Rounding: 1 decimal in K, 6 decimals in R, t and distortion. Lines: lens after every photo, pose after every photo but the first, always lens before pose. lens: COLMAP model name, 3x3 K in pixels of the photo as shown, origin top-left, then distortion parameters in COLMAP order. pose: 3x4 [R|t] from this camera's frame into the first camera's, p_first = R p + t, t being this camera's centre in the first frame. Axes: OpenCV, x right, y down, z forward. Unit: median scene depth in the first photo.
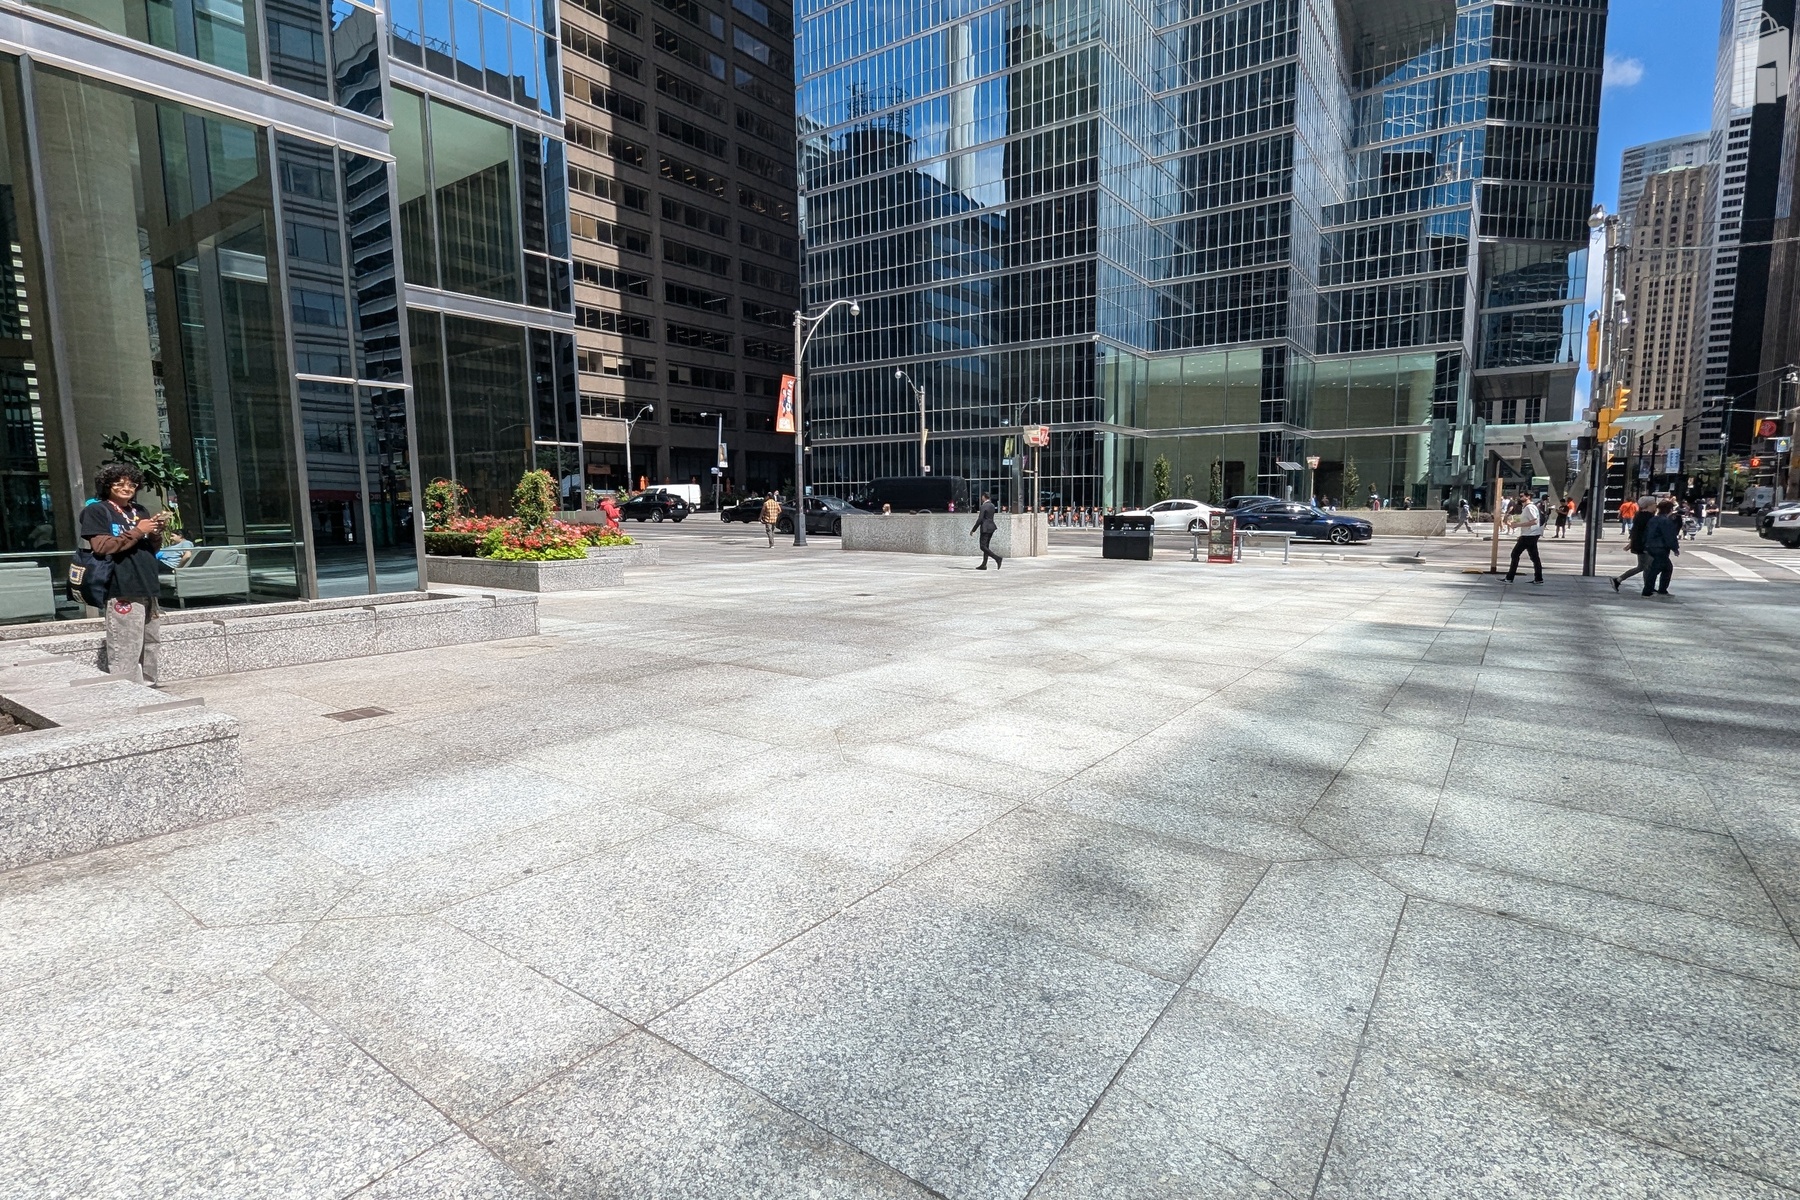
lens RADIAL K [[878.6, 0, 912.0], [0, 878.6, 608.9], [0, 0, 1]] dist [-0.003267, 0.000746]
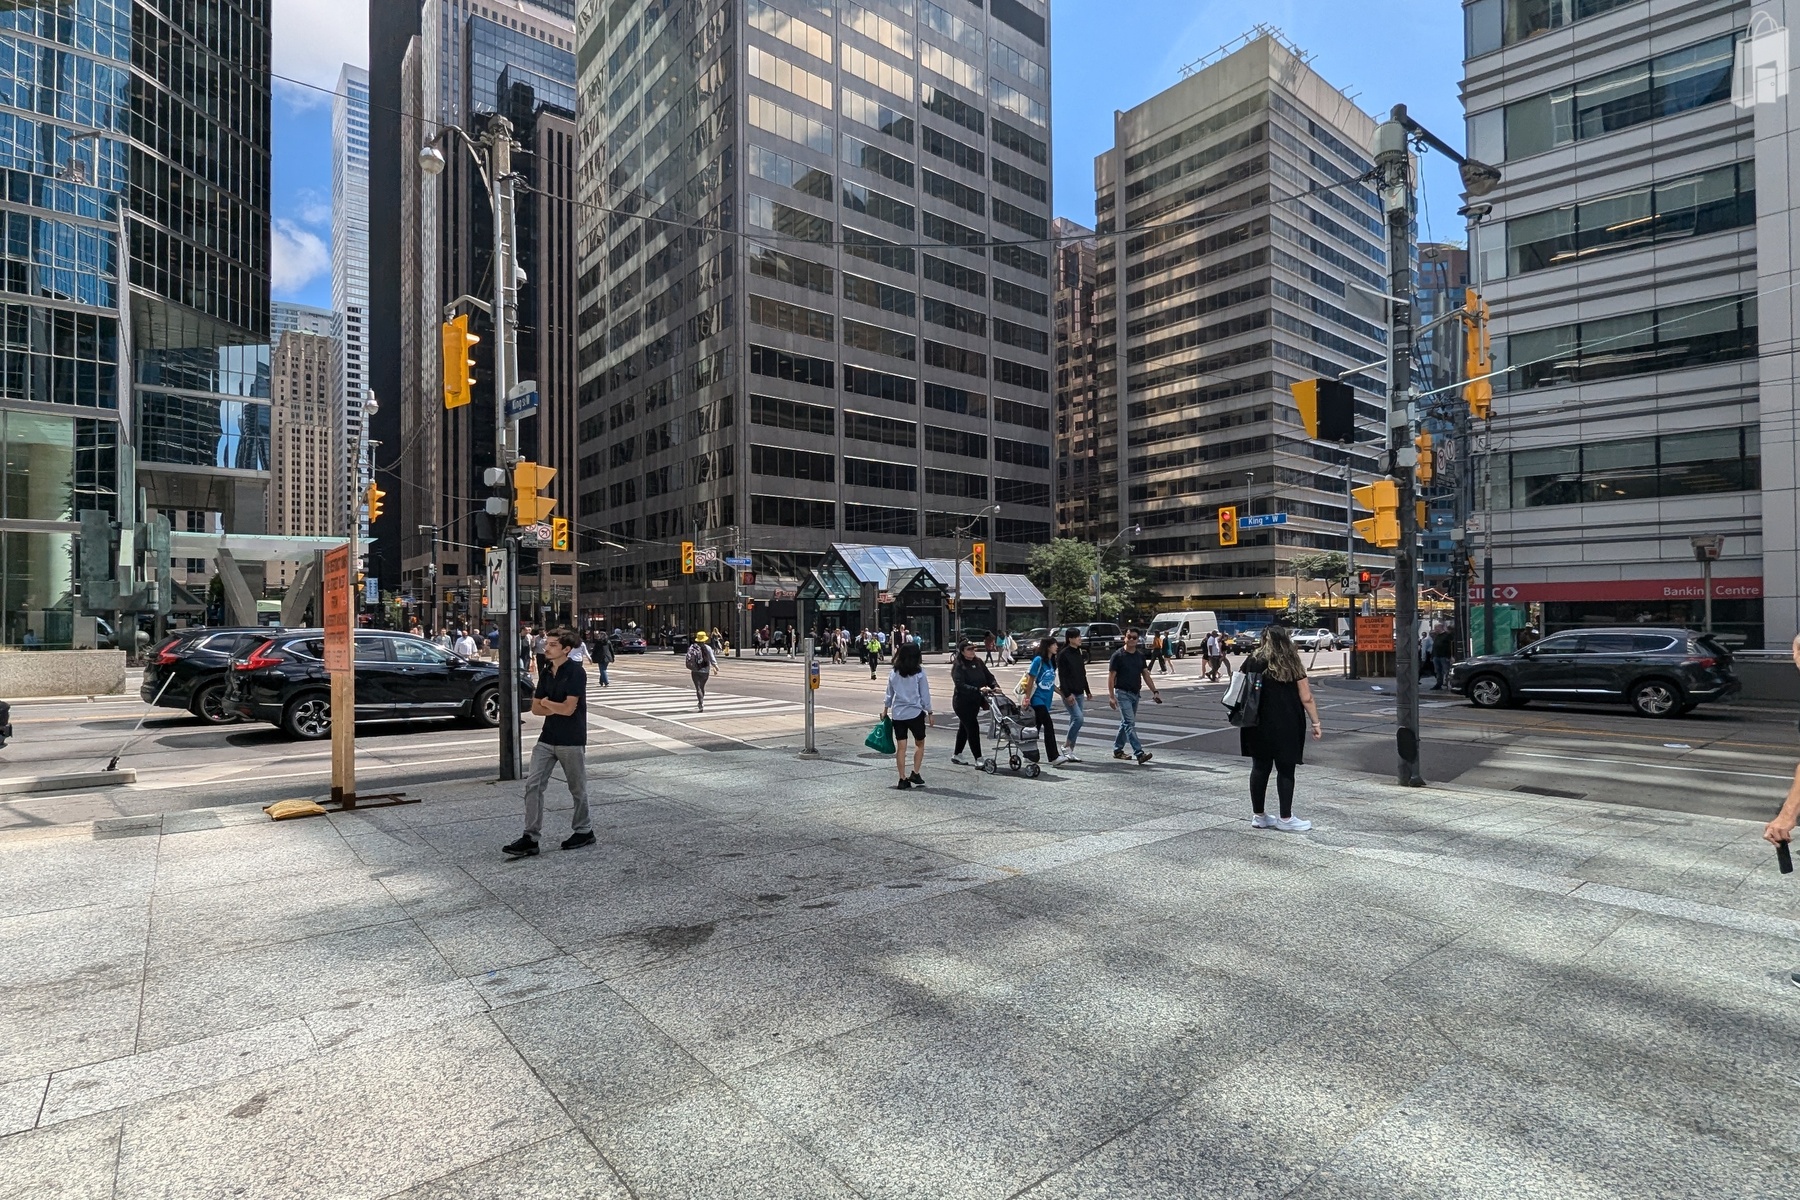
lens RADIAL K [[878.6, 0, 912.0], [0, 878.6, 608.9], [0, 0, 1]] dist [-0.003267, 0.000746]
pose [[0.264471, 0.020583, 0.964174, 0.080481], [0.121250, 0.991129, -0.054417, -0.019968], [-0.956741, 0.131297, 0.259629, 0.152517]]
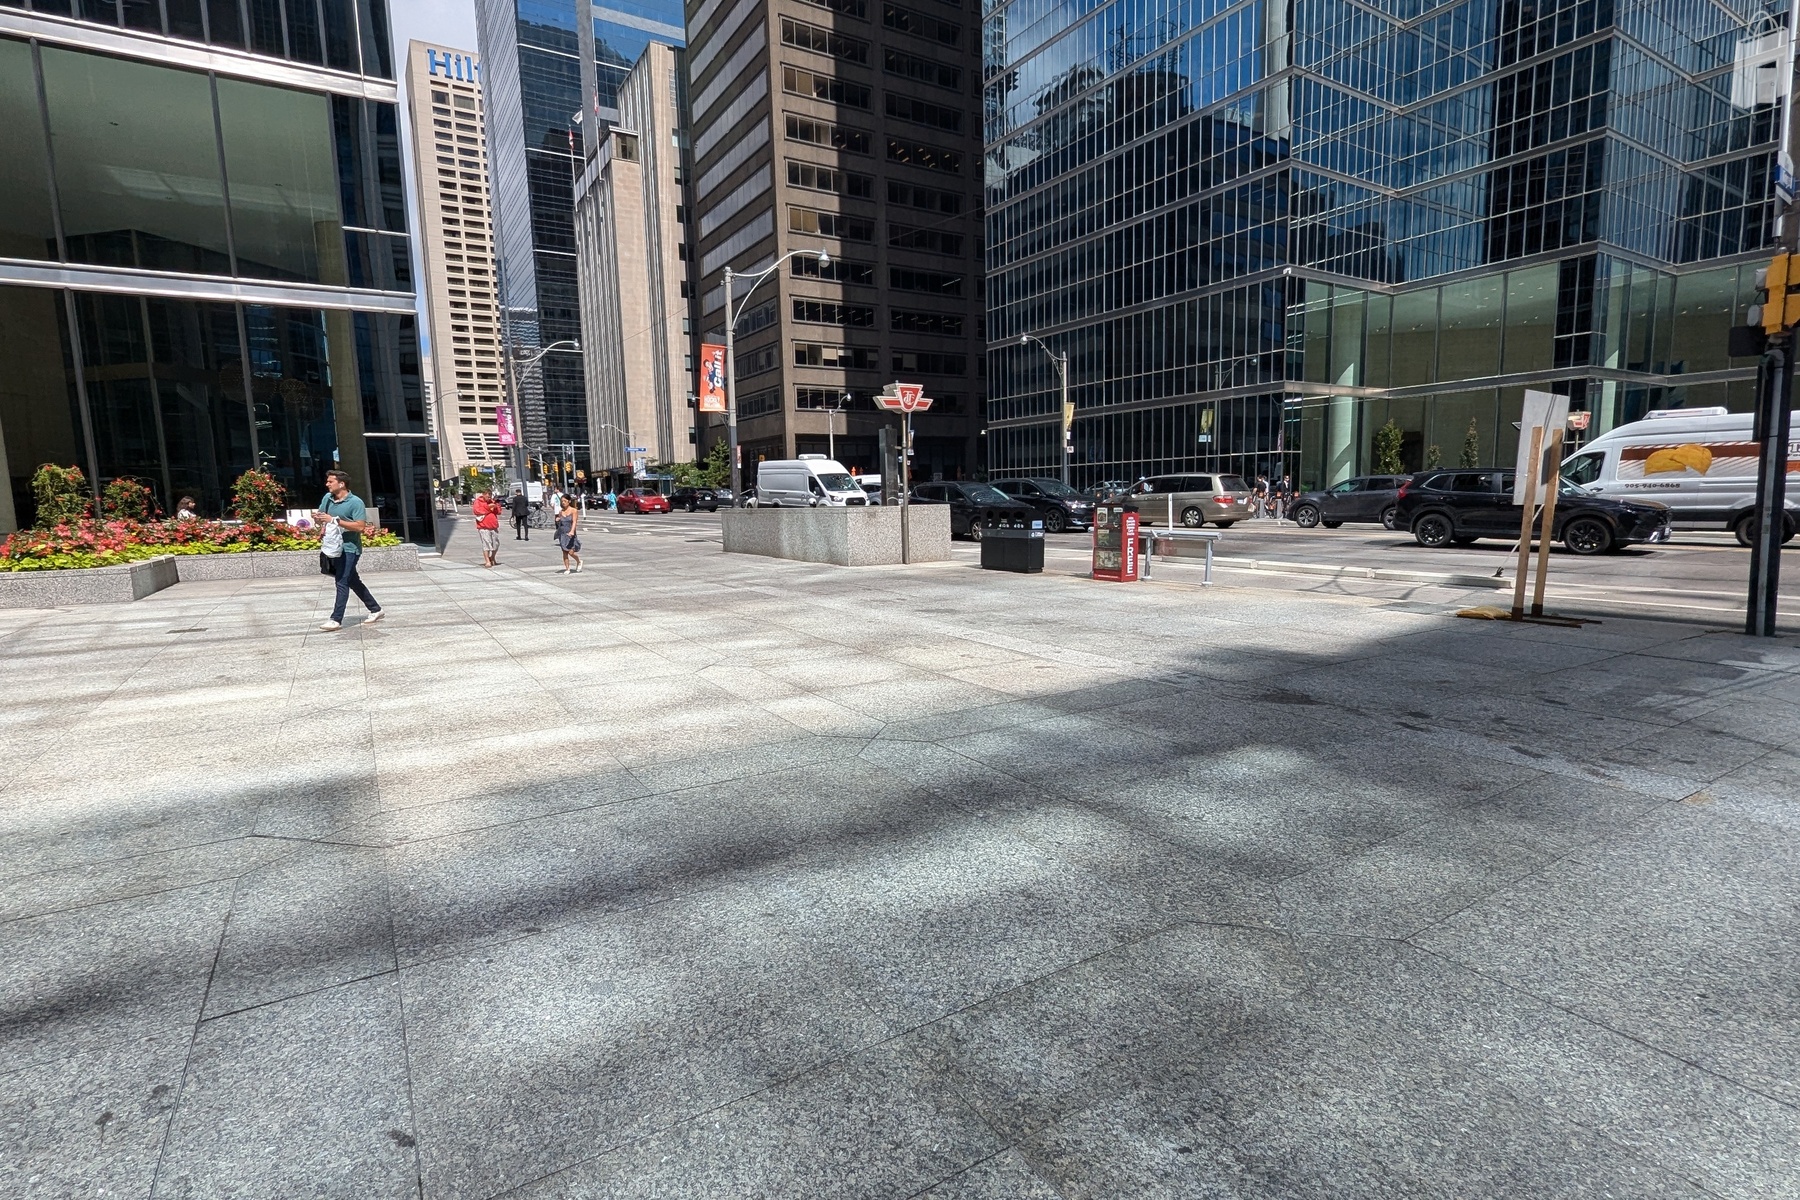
lens RADIAL K [[878.6, 0, 912.0], [0, 878.6, 608.9], [0, 0, 1]] dist [-0.003267, 0.000746]
pose [[0.927387, 0.034683, -0.372492, 0.130649], [-0.029524, 0.999373, 0.019546, -0.011878], [0.372936, -0.007129, 0.927830, 0.102294]]
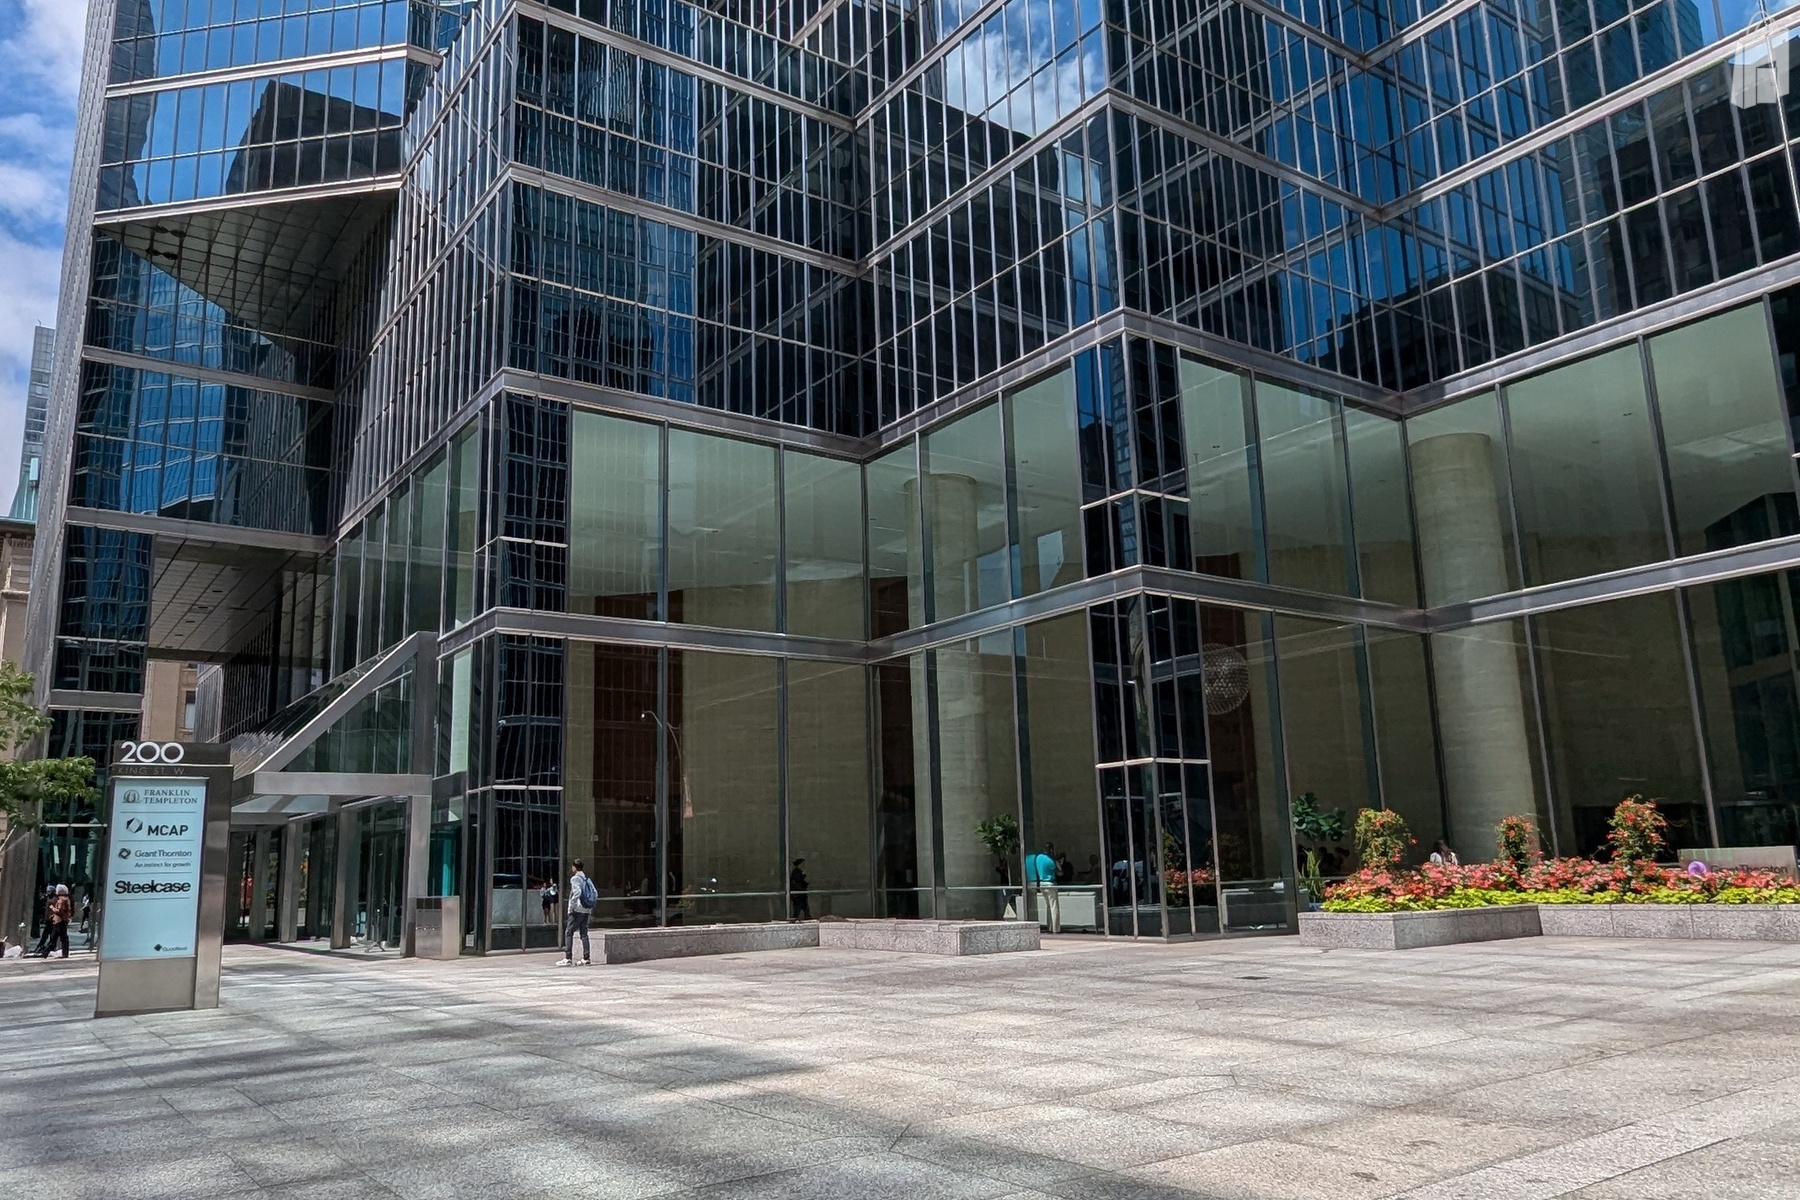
lens RADIAL K [[1327.4, 0, 900.0], [0, 1327.4, 600.0], [0, 0, 1]] dist [-0.000496, 0.001460]
pose [[-0.326061, -0.172905, -0.929402, 0.214159], [-0.080649, 0.984635, -0.154886, -0.026678], [0.941902, 0.024454, -0.334995, 0.217161]]
